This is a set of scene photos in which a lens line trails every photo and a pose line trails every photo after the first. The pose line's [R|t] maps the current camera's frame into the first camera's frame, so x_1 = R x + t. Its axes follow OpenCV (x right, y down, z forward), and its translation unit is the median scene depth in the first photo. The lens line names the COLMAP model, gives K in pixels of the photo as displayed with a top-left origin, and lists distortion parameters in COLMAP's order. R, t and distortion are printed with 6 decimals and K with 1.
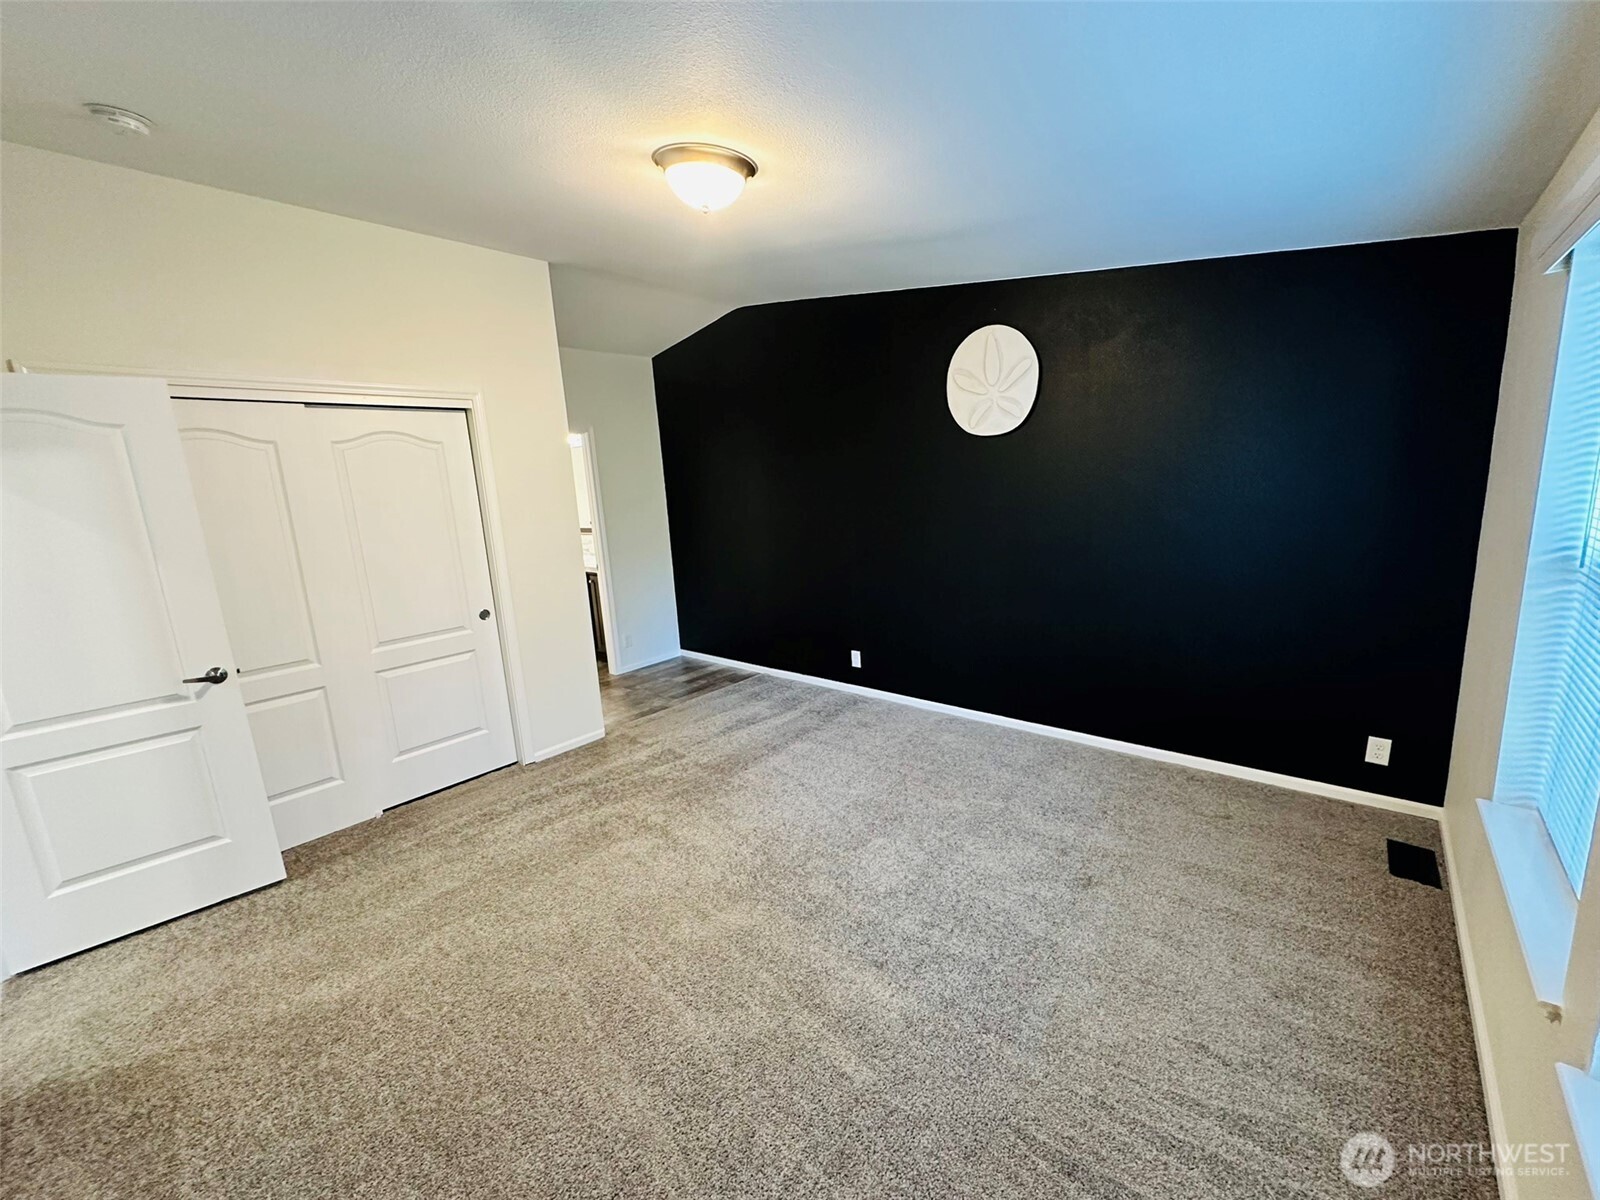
lens RADIAL K [[633.7, 0, 803.4], [0, 633.7, 600.0], [0, 0, 1]] dist [-0.002068, 0.000238]
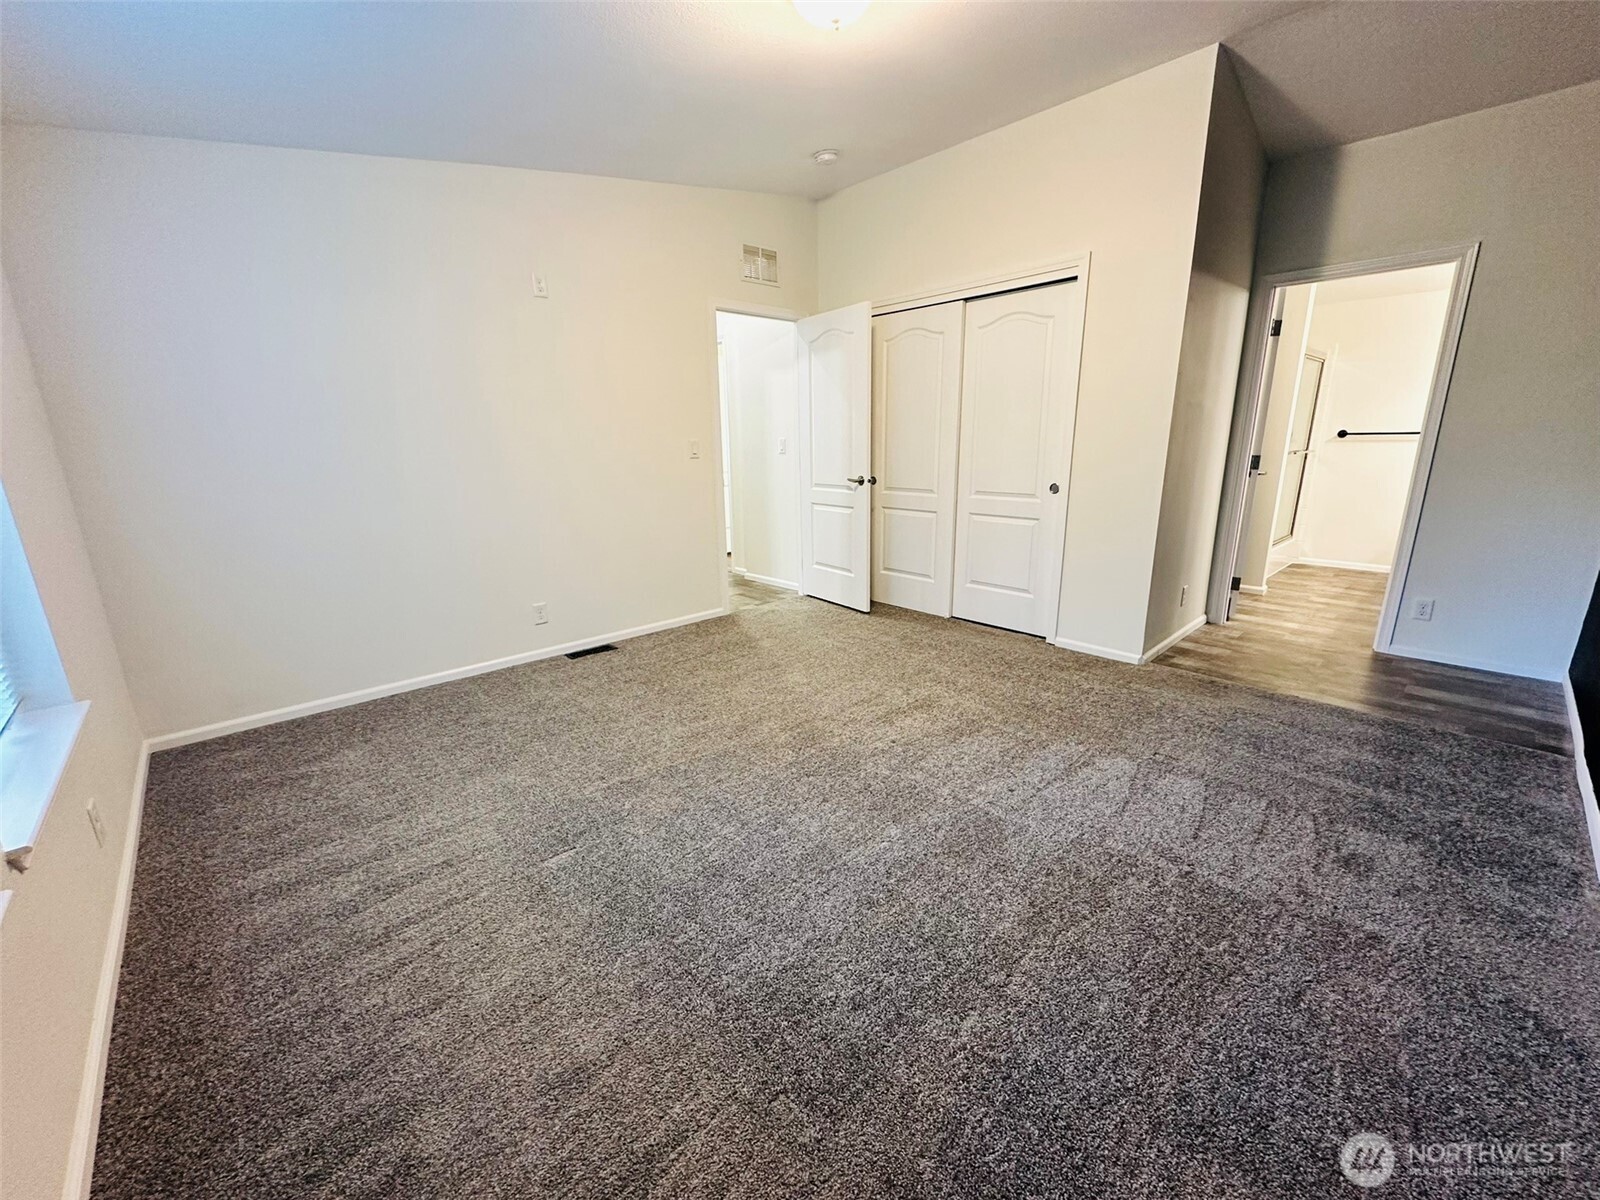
lens RADIAL K [[637.7, 0, 803.1], [0, 637.7, 600.5], [0, 0, 1]] dist [-0.001470, 0.001178]
pose [[-0.098876, 0.304683, -0.947308, 0.589954], [-0.161272, 0.934481, 0.317391, -0.071321], [0.981945, 0.184156, -0.043261, 0.685740]]
